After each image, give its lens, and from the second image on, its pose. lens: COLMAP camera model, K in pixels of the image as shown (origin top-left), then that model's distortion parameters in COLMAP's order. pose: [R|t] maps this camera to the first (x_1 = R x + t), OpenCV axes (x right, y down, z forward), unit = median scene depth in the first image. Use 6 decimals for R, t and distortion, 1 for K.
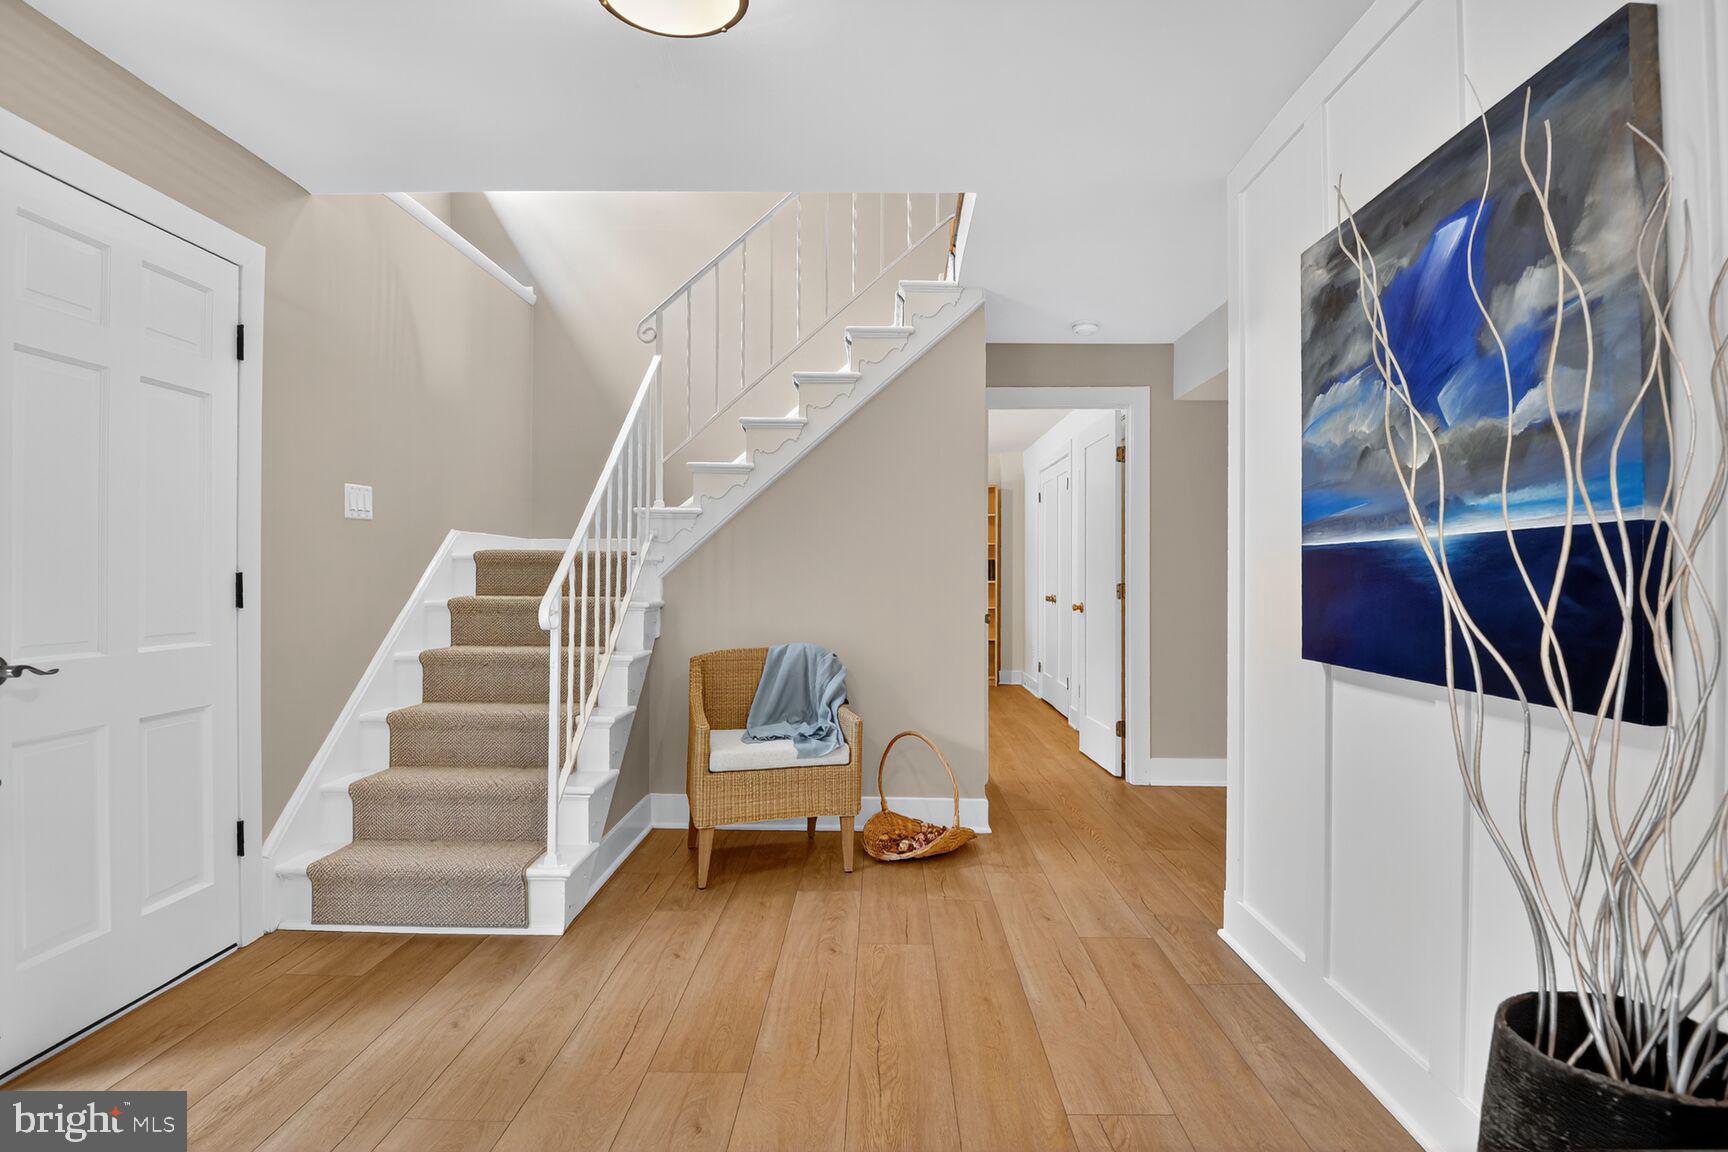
lens RADIAL K [[885.5, 0, 870.3], [0, 885.5, 589.1], [0, 0, 1]] dist [0.000476, -0.024438]
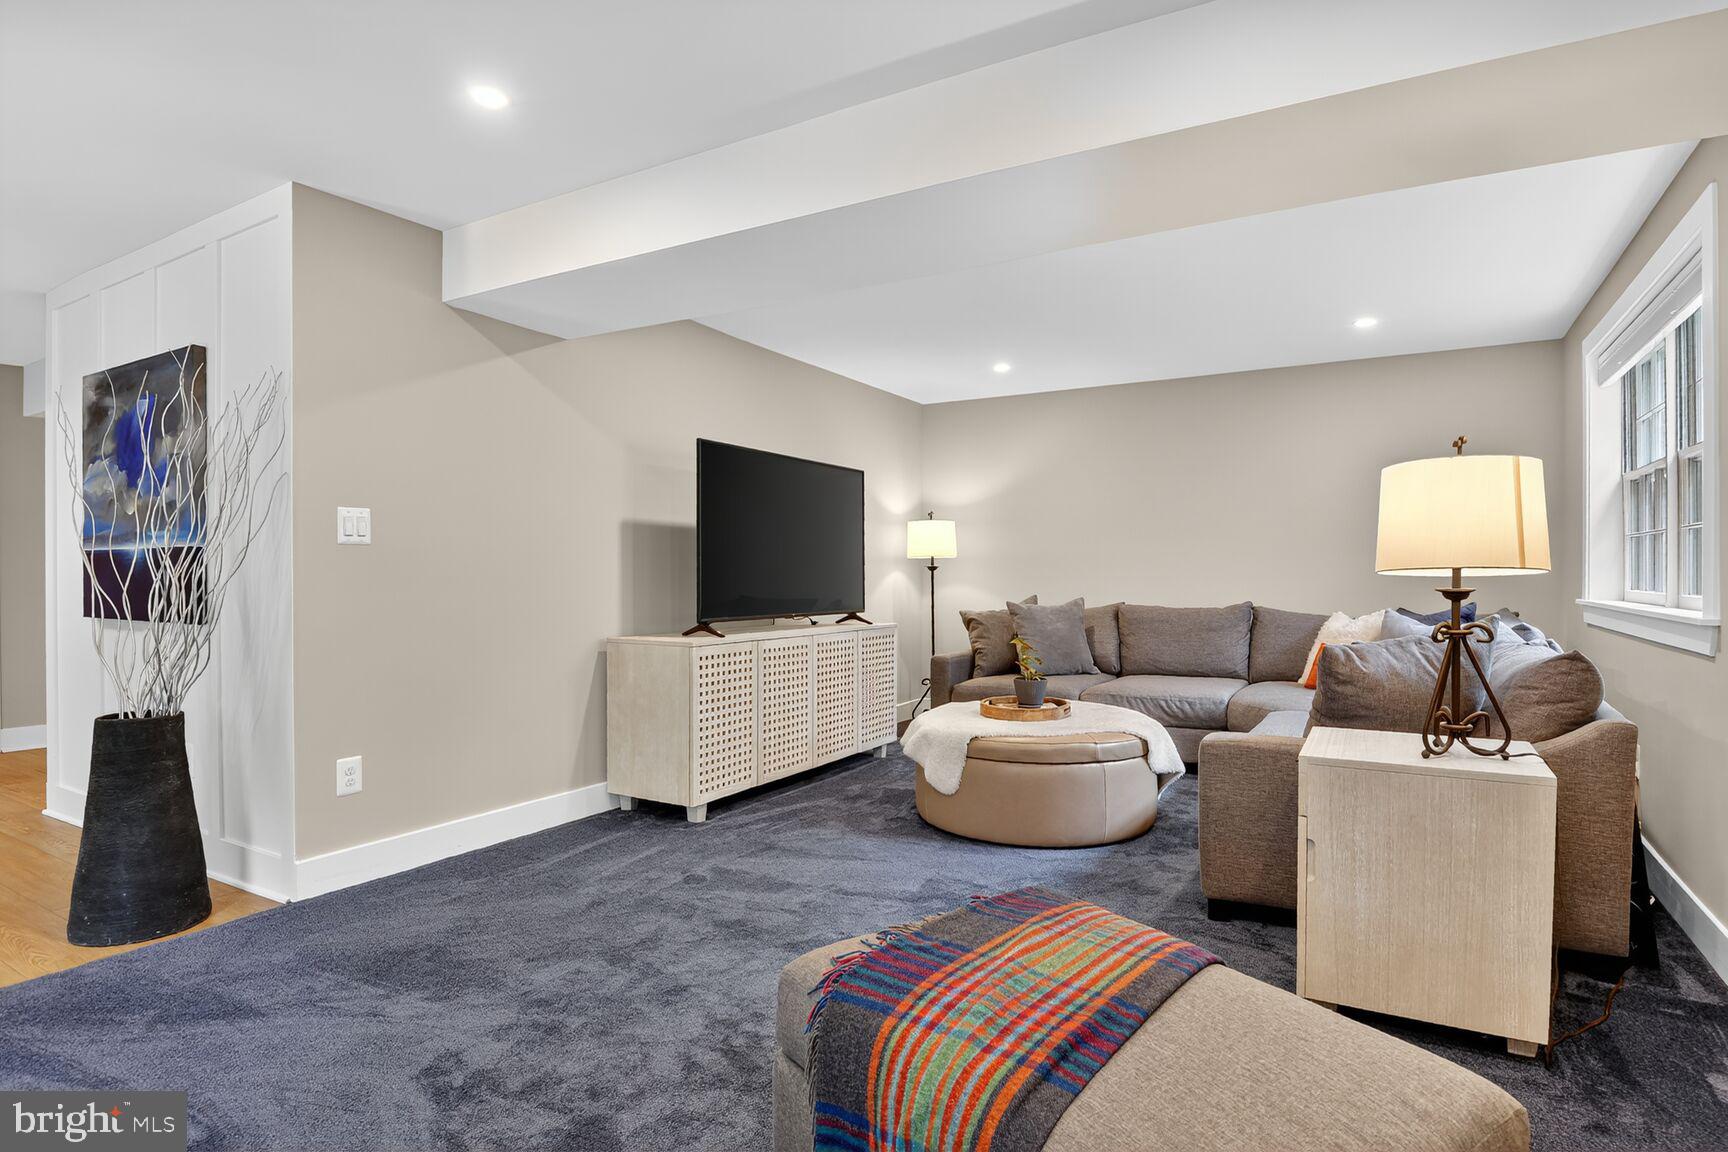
lens RADIAL K [[885.5, 0, 870.3], [0, 885.5, 589.1], [0, 0, 1]] dist [0.000476, -0.024438]
pose [[0.491621, -0.011584, 0.870732, -0.278276], [-0.005058, 0.999857, 0.016158, -0.013558], [-0.870795, -0.012348, 0.491492, -1.429089]]
